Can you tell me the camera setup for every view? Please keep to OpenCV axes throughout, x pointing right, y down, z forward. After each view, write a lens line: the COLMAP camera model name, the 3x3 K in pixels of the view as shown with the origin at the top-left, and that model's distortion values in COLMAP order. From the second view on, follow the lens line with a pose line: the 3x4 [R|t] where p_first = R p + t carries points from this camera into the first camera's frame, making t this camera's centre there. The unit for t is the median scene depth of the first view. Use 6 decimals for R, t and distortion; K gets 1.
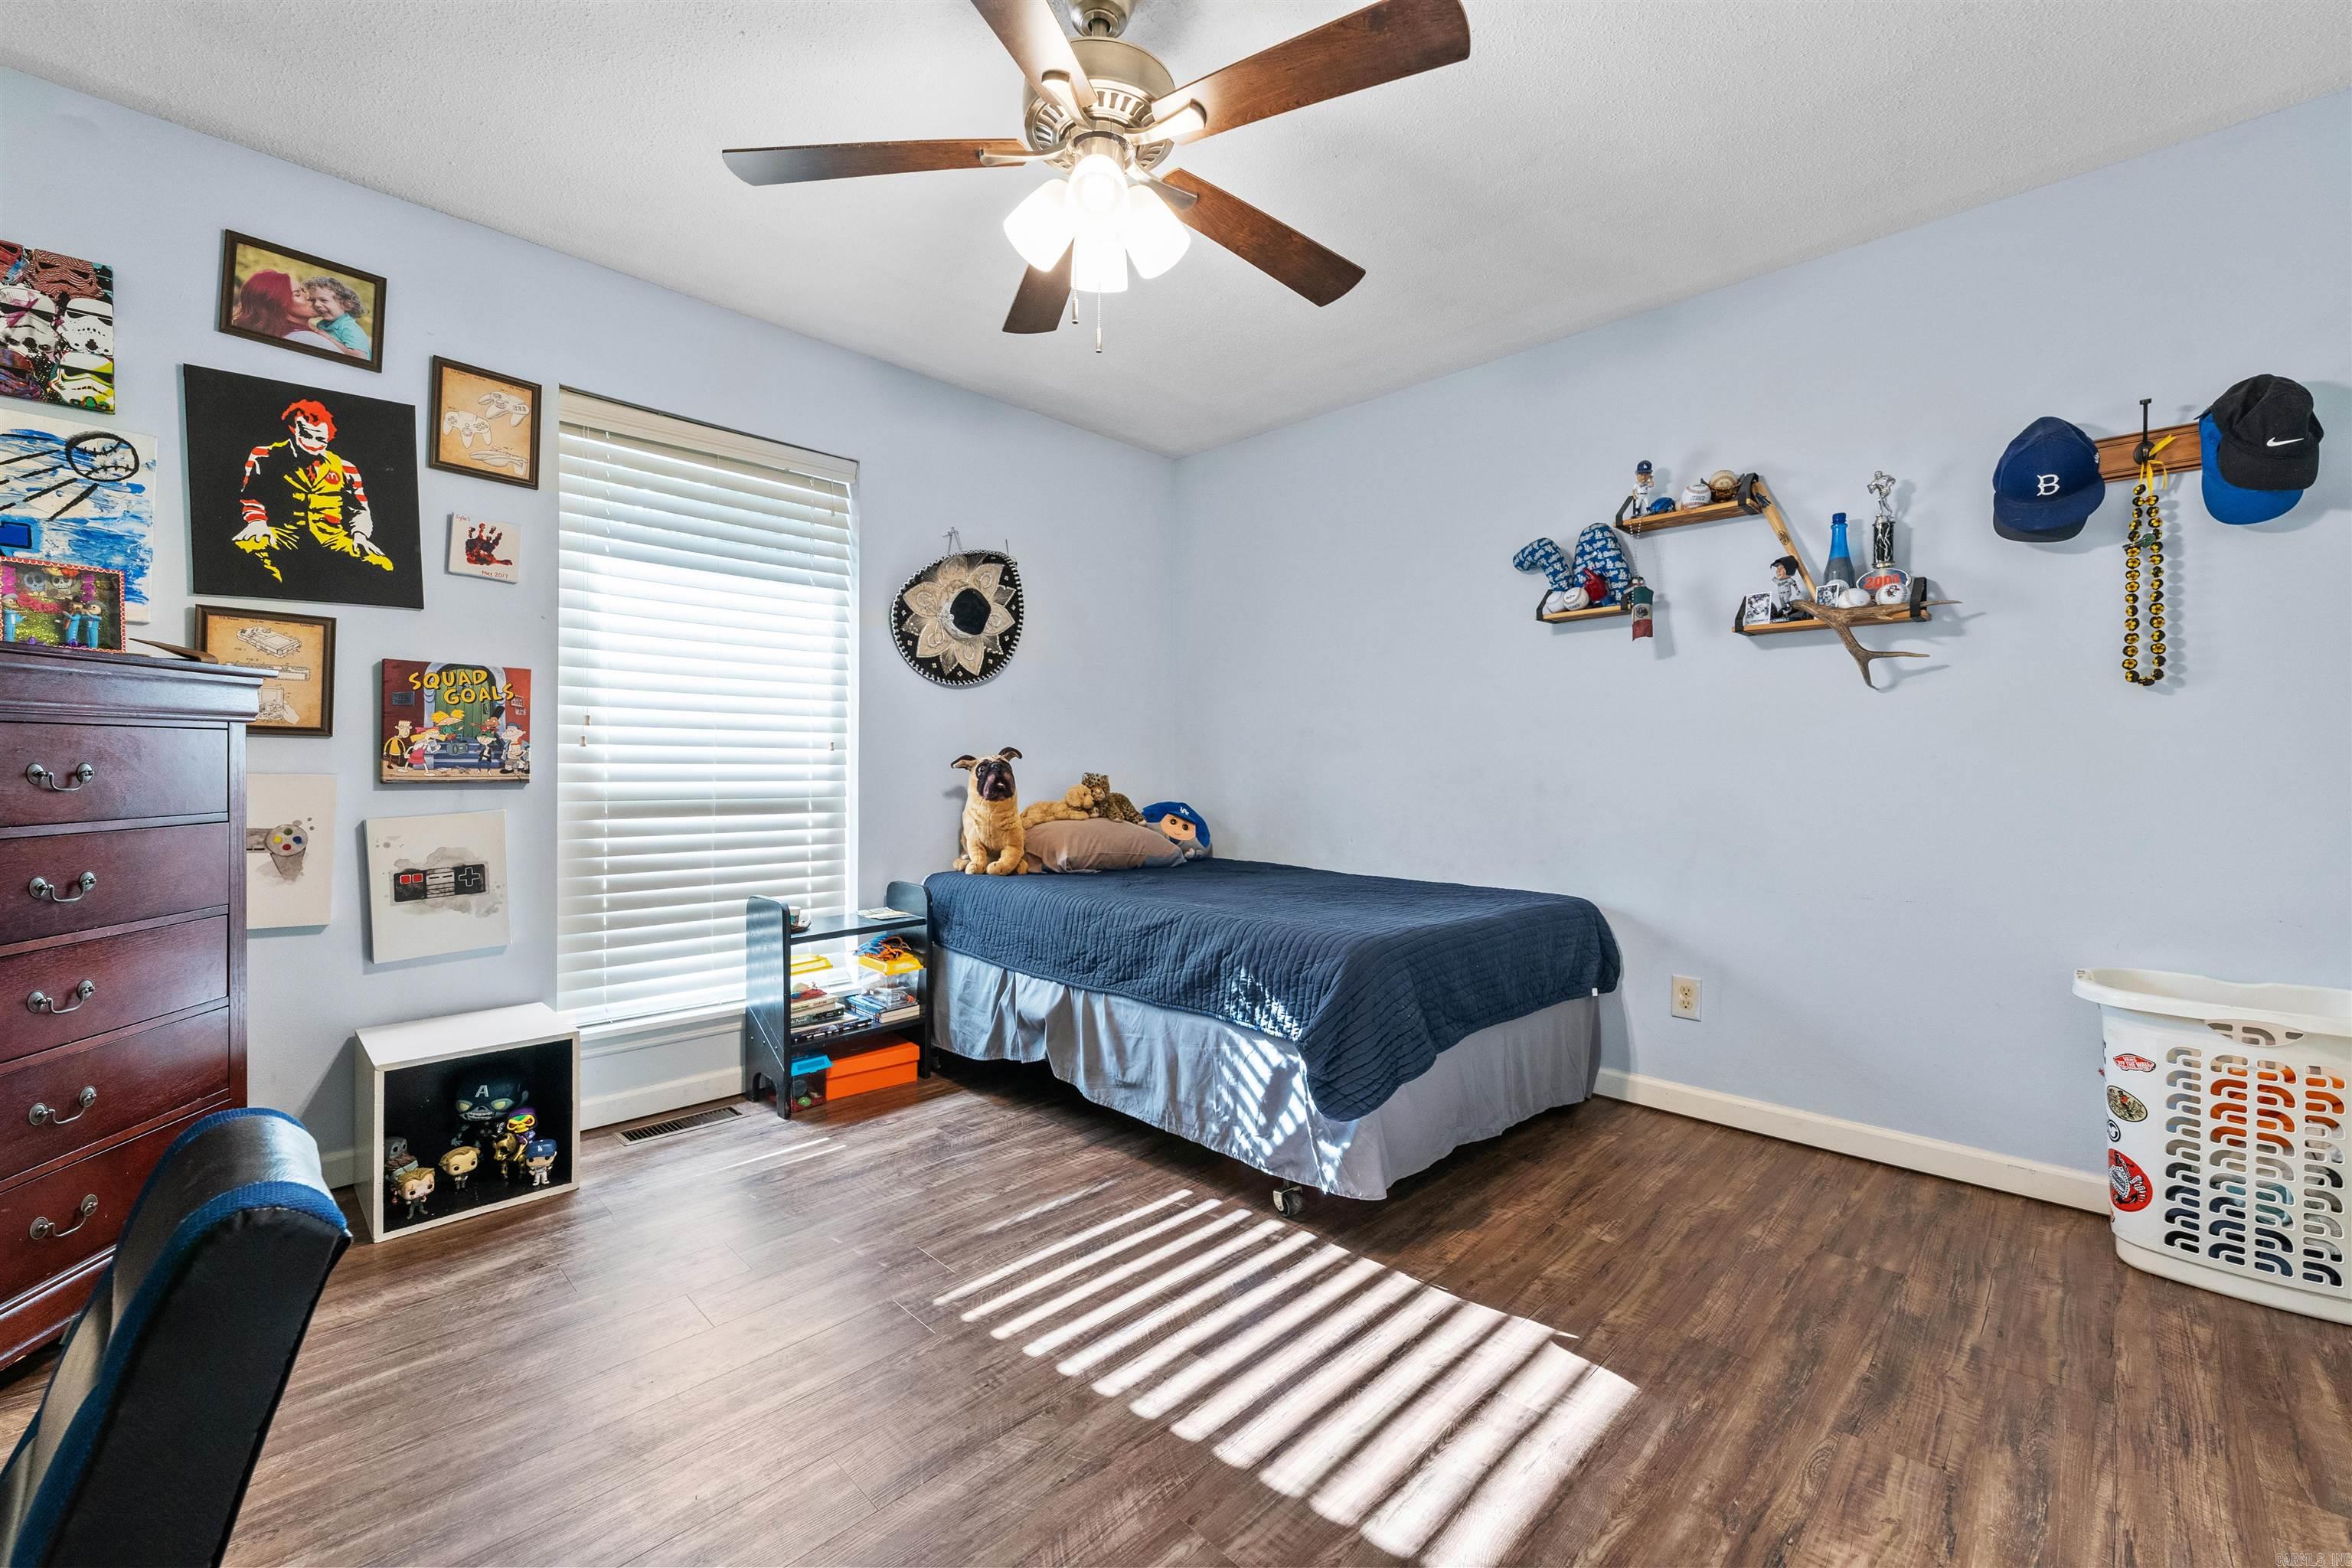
lens RADIAL K [[952.6, 0, 1170.7], [0, 952.6, 767.9], [0, 0, 1]] dist [0.002881, -0.002599]
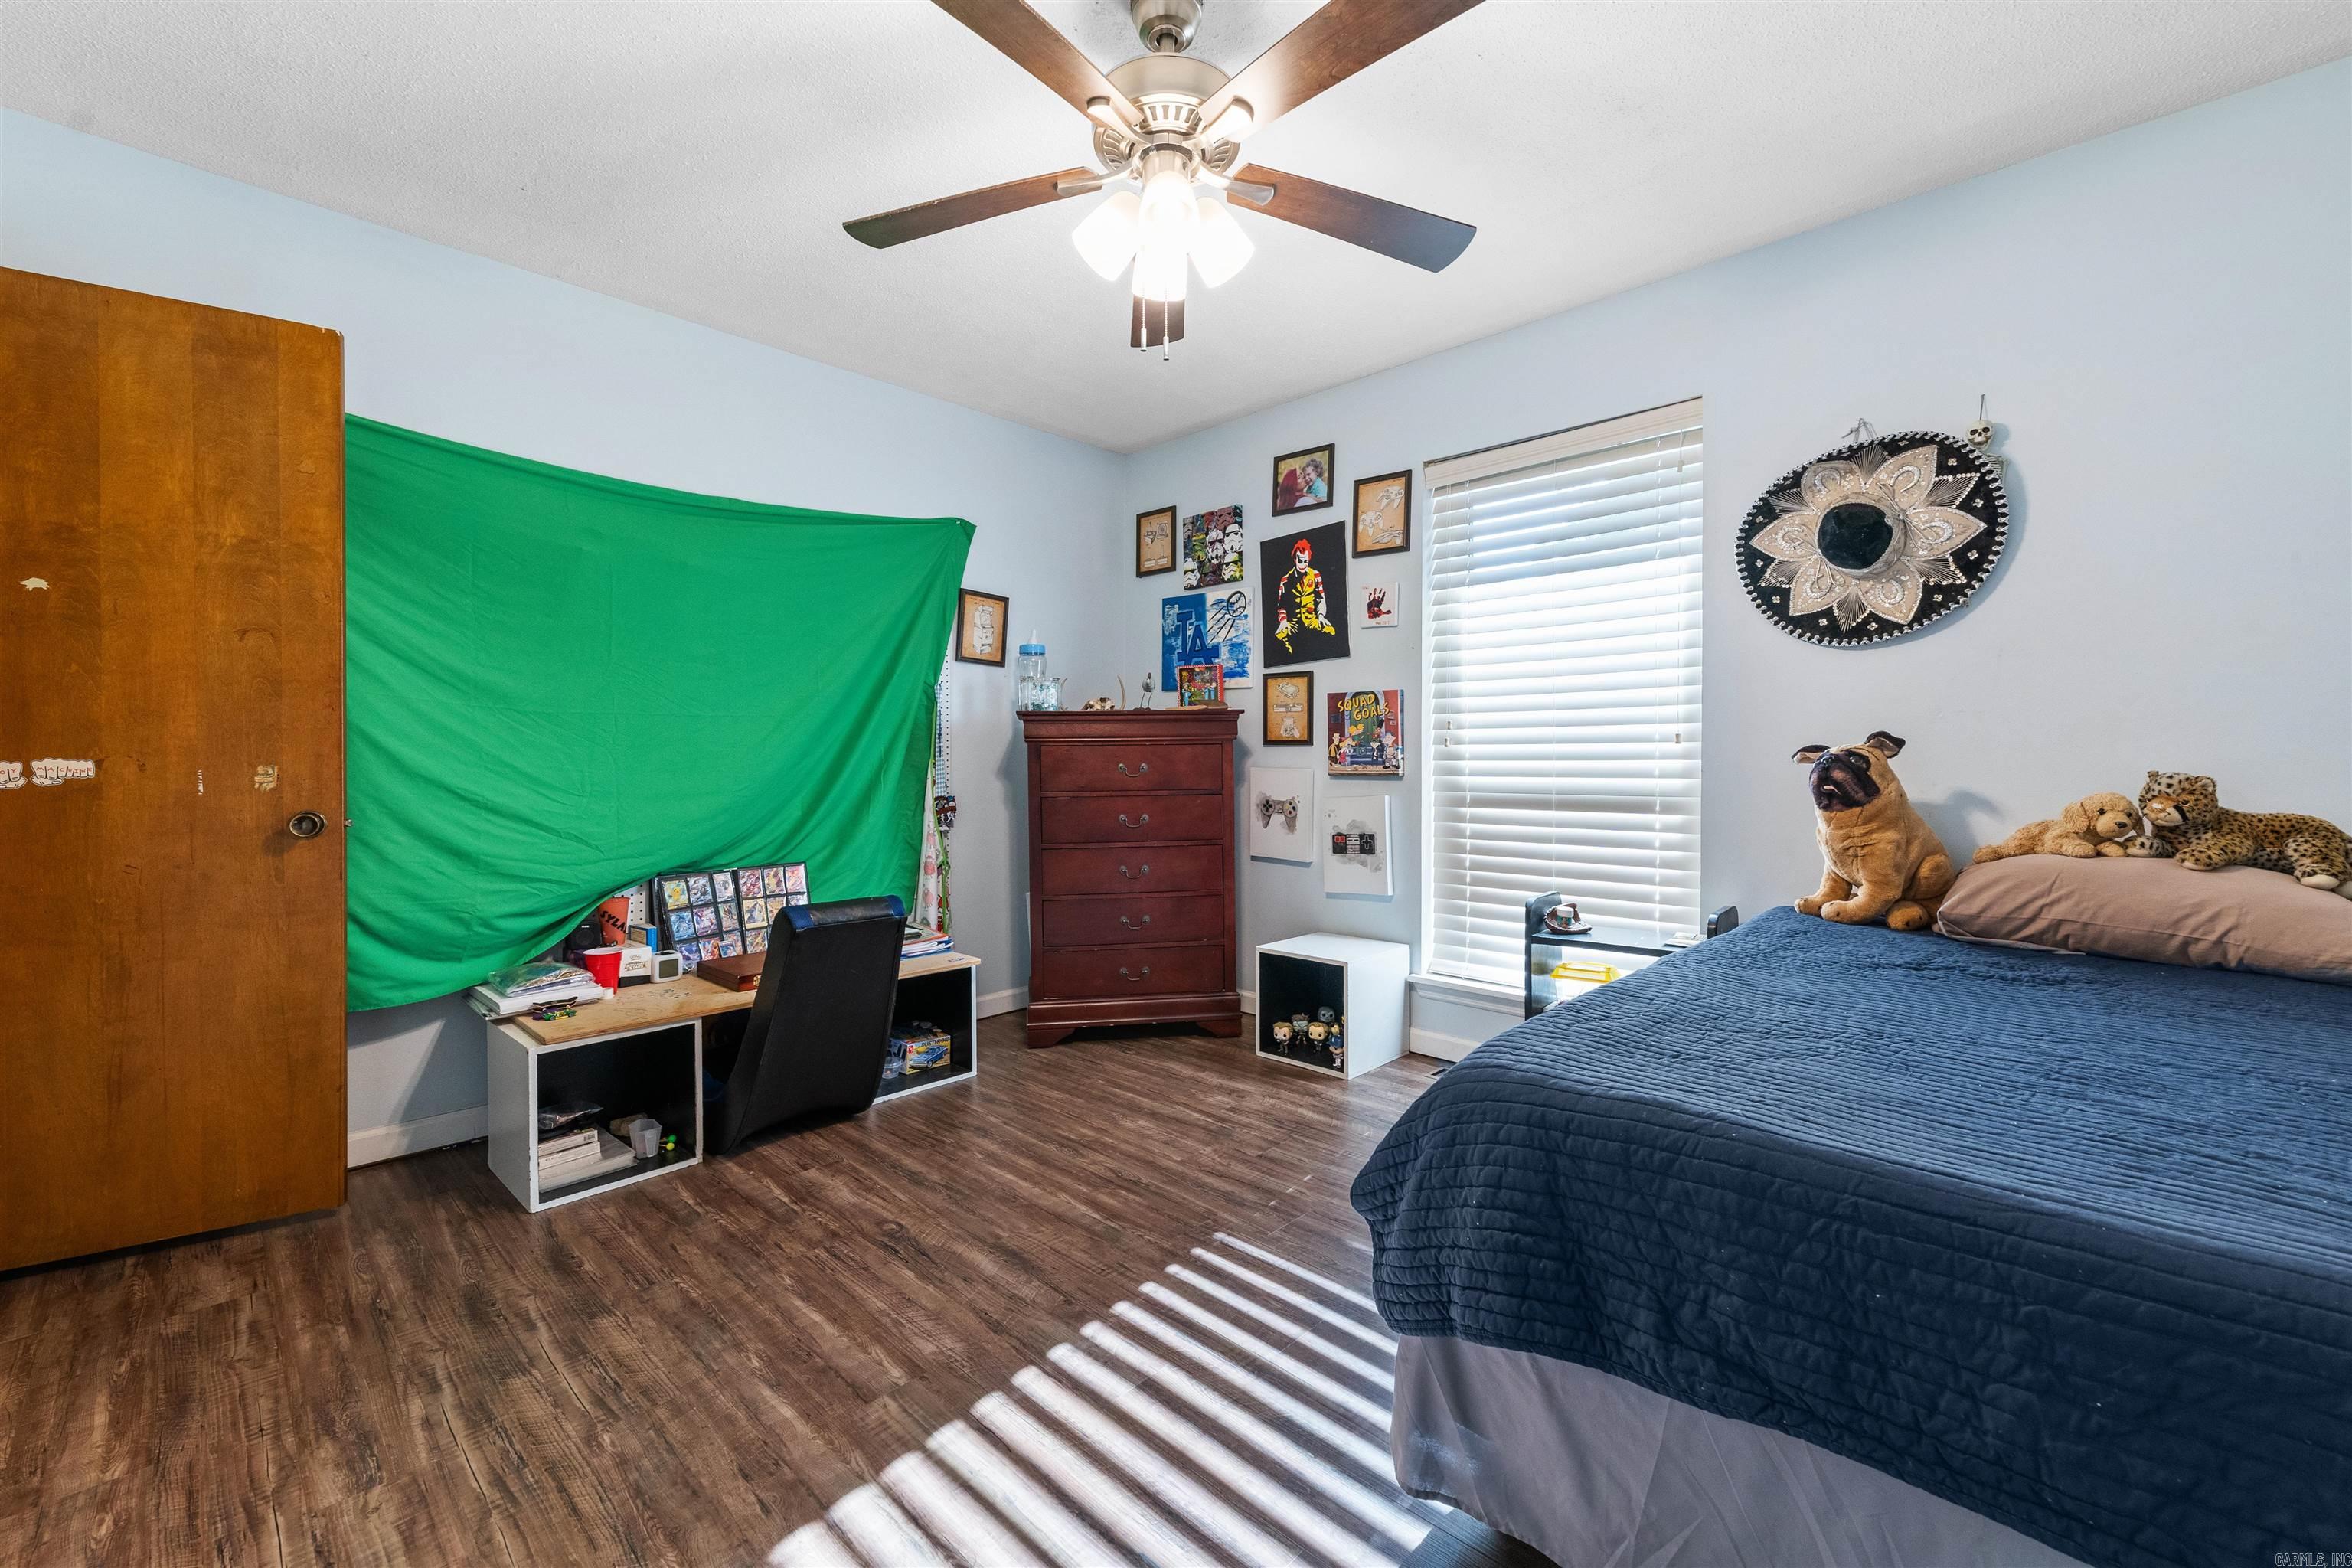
lens RADIAL K [[952.6, 0, 1170.7], [0, 952.6, 767.9], [0, 0, 1]] dist [0.002881, -0.002599]
pose [[0.007078, 0.003011, -0.999970, 0.678593], [0.003758, 0.999988, 0.003037, -0.000800], [0.999968, -0.003779, 0.007067, 0.711907]]
